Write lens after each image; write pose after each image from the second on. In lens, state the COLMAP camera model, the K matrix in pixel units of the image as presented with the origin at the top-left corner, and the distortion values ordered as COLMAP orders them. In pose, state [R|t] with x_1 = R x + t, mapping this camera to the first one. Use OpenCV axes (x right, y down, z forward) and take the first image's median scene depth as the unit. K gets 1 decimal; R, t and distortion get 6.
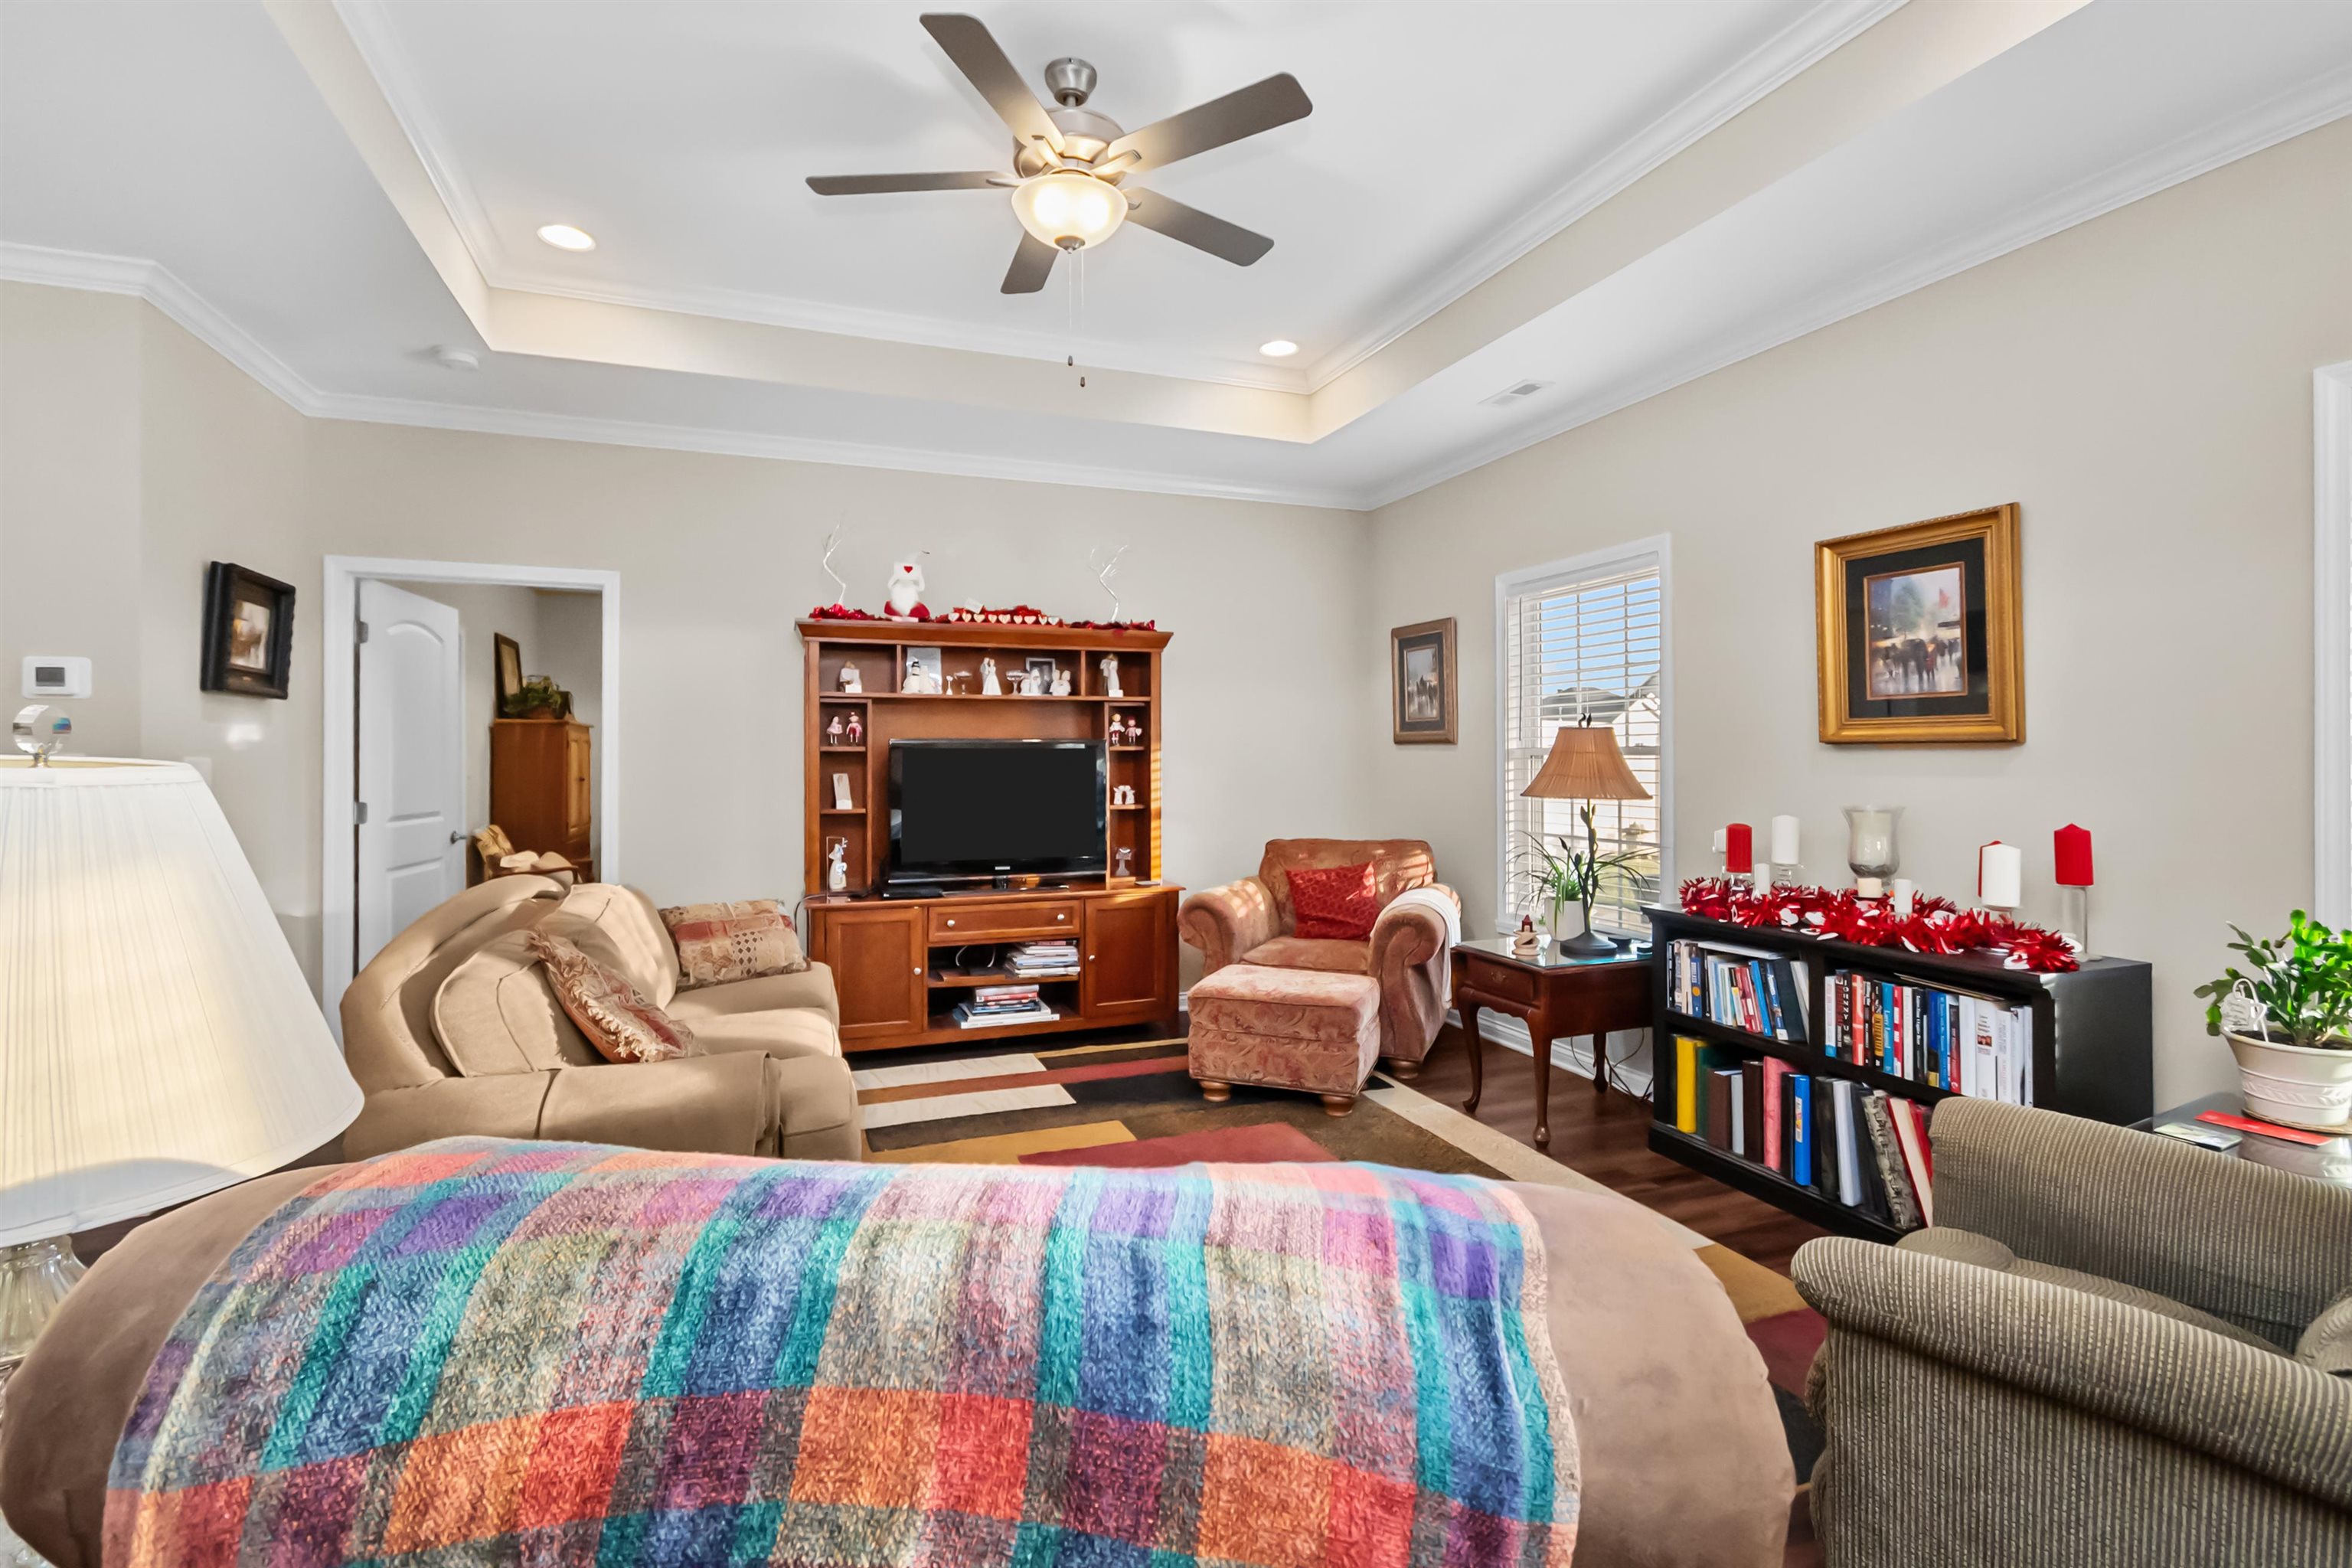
lens RADIAL K [[1059.2, 0, 1176.9], [0, 1059.2, 755.4], [0, 0, 1]] dist [0.001612, 0.000165]
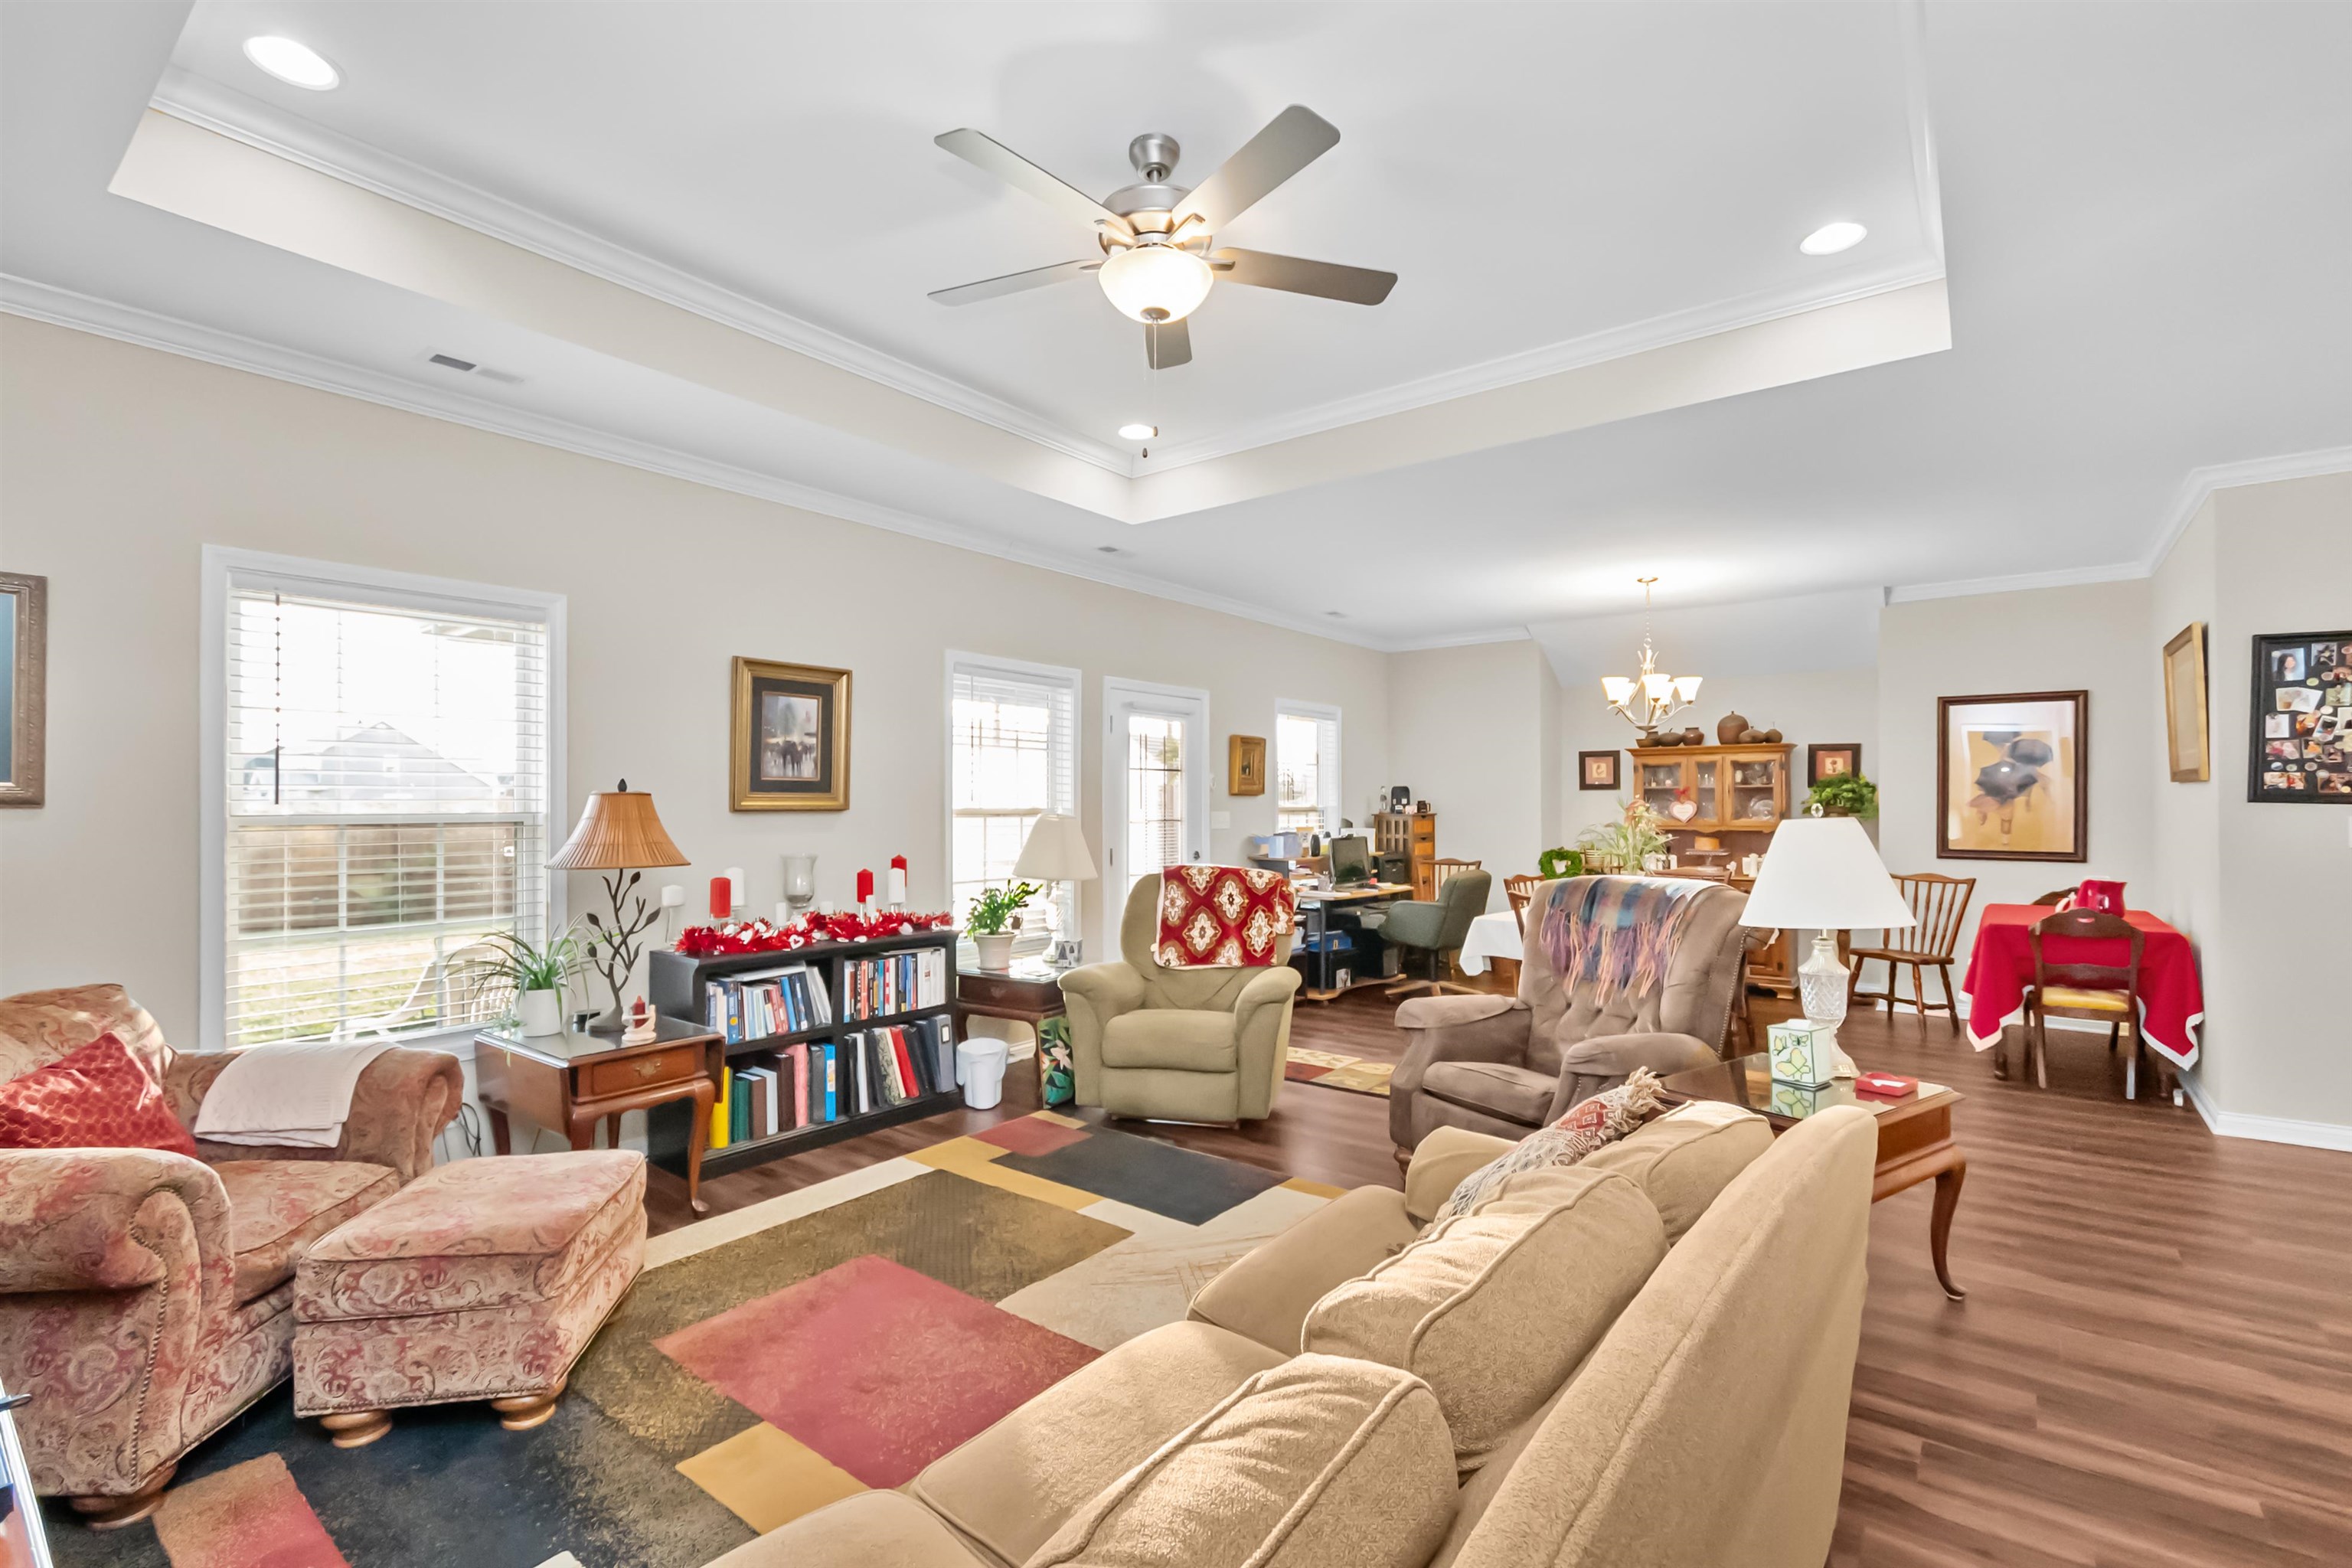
lens RADIAL K [[1045.3, 0, 1180.0], [0, 1045.3, 800.5], [0, 0, 1]] dist [0.000108, -0.000450]
pose [[-0.516910, 0.002556, 0.856036, -0.673103], [0.000786, 0.999997, -0.002511, -0.017672], [-0.856039, -0.000625, -0.516910, 1.037452]]
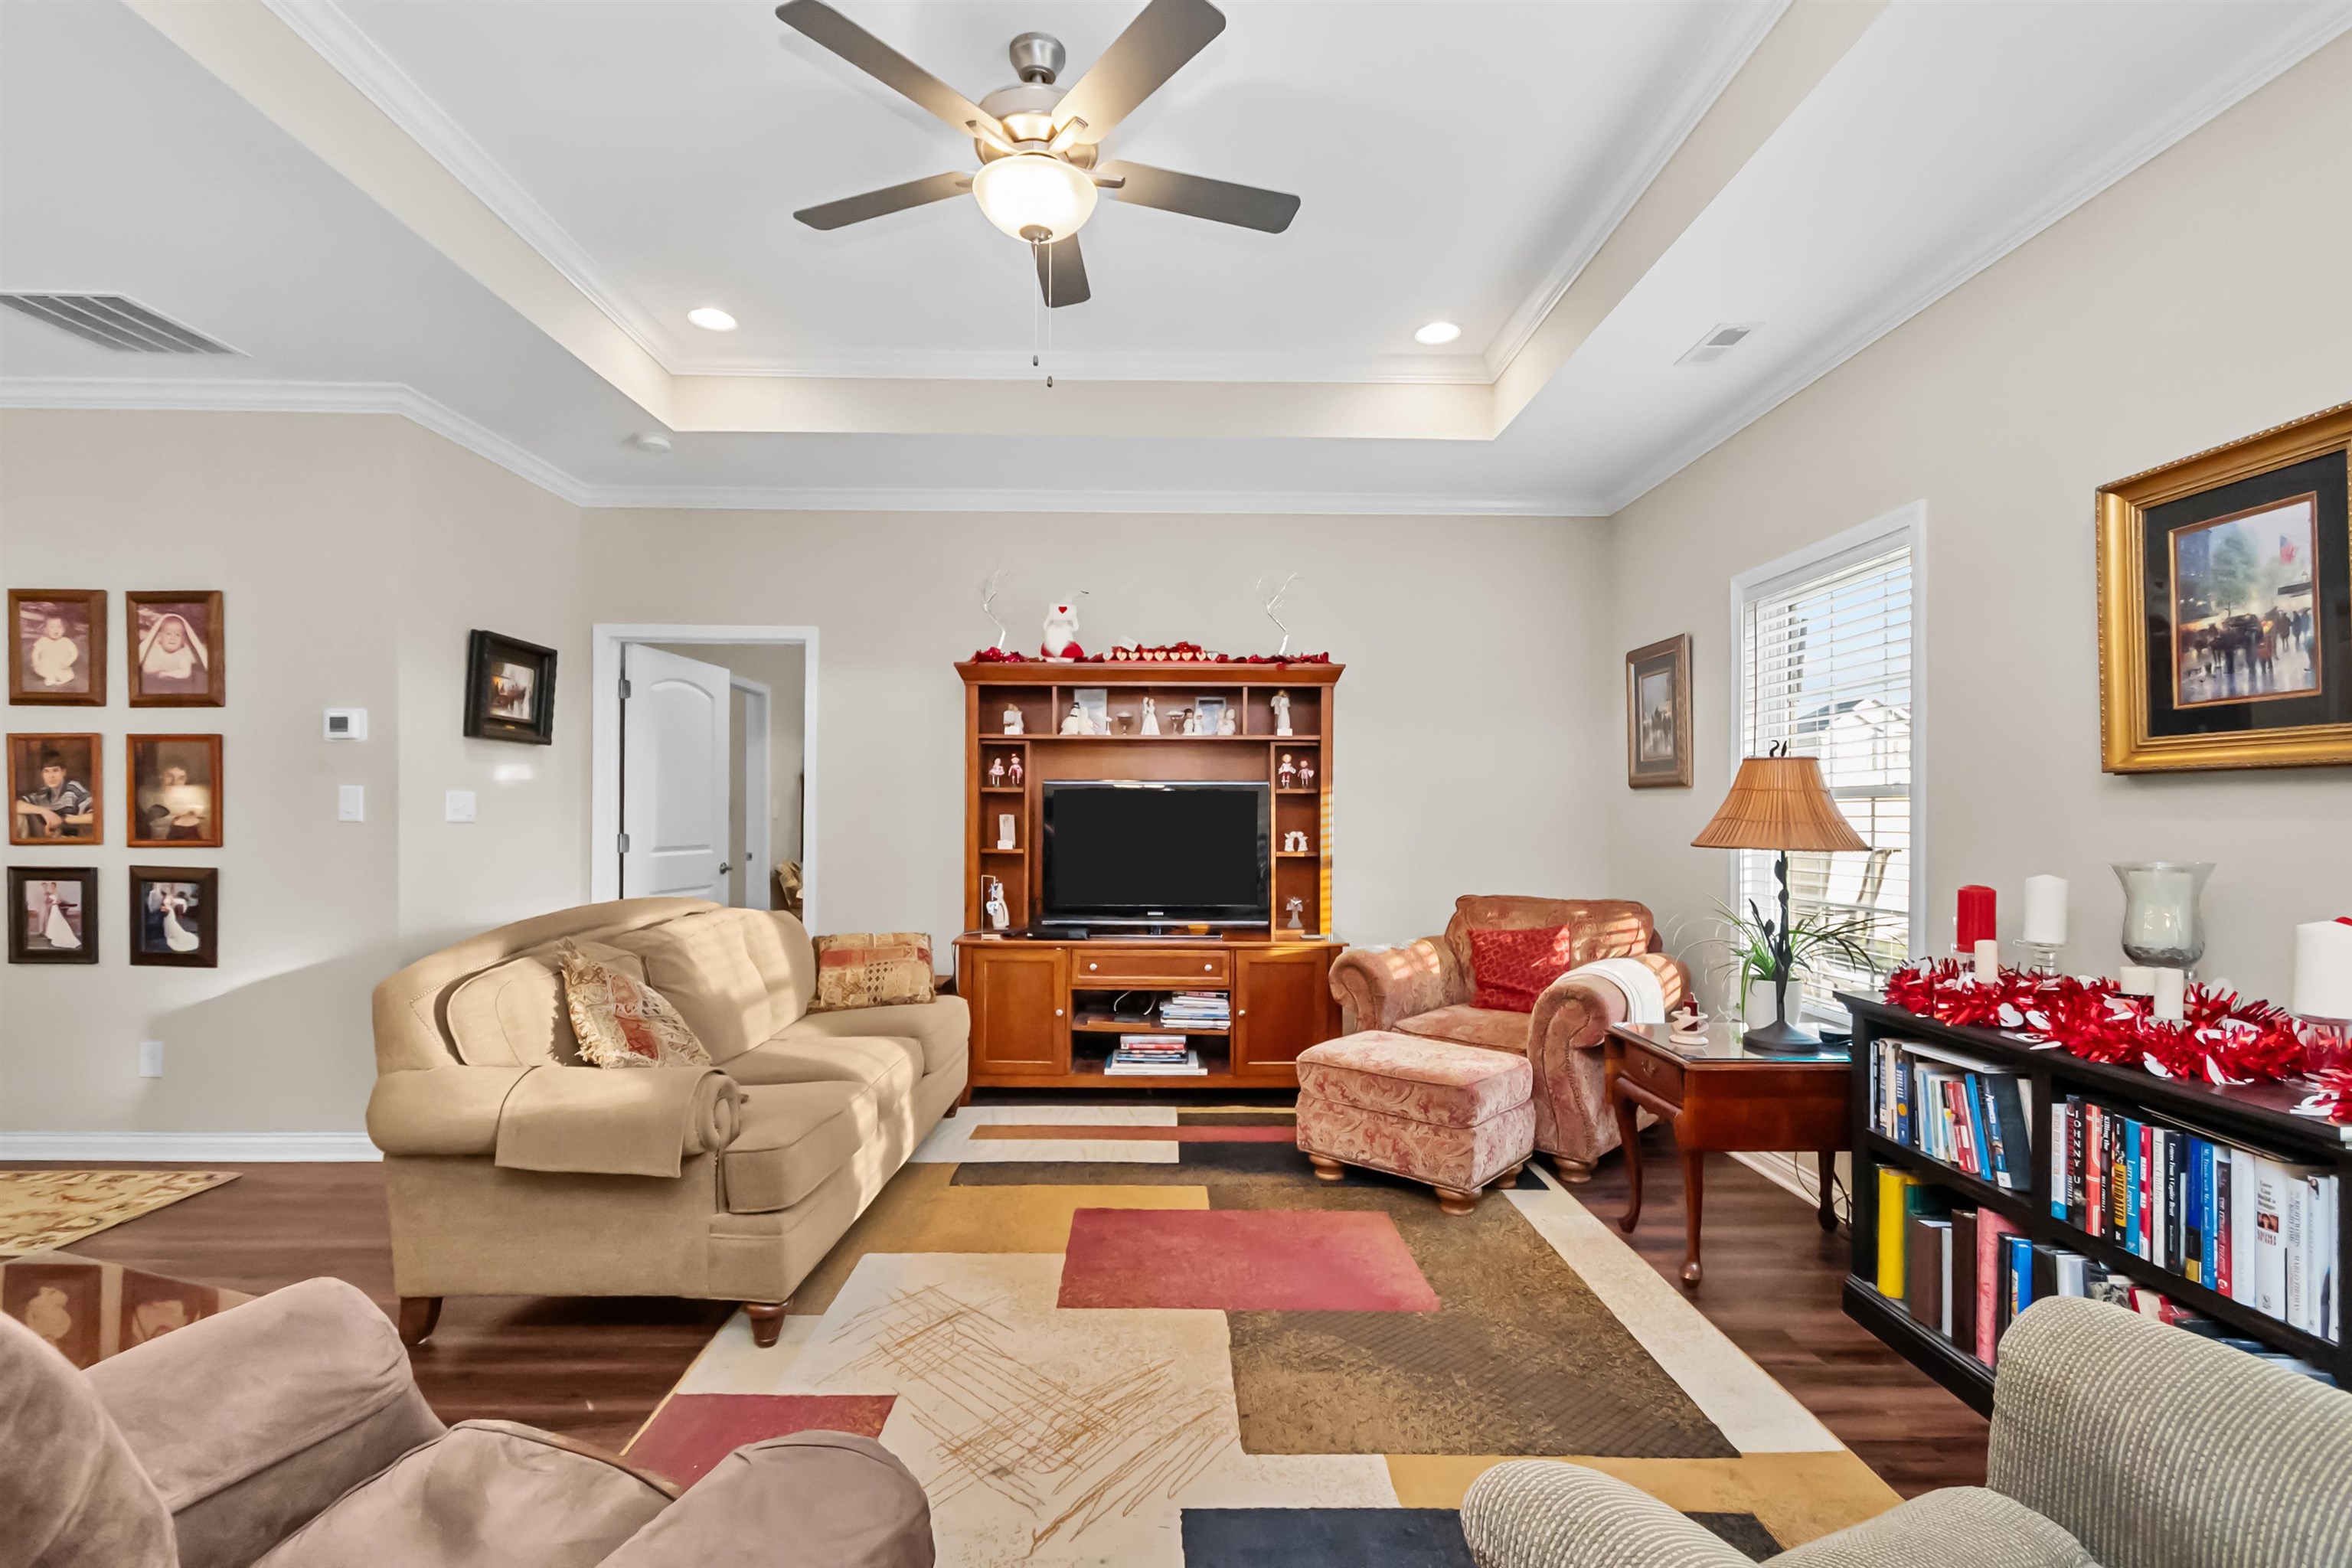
lens RADIAL K [[1073.7, 0, 1186.3], [0, 1073.7, 817.1], [0, 0, 1]] dist [0.000269, -0.001676]
pose [[0.939682, 0.009410, -0.341921, 0.241590], [-0.008271, 0.999954, 0.004790, 0.016270], [0.341950, -0.001674, 0.939716, 0.107307]]
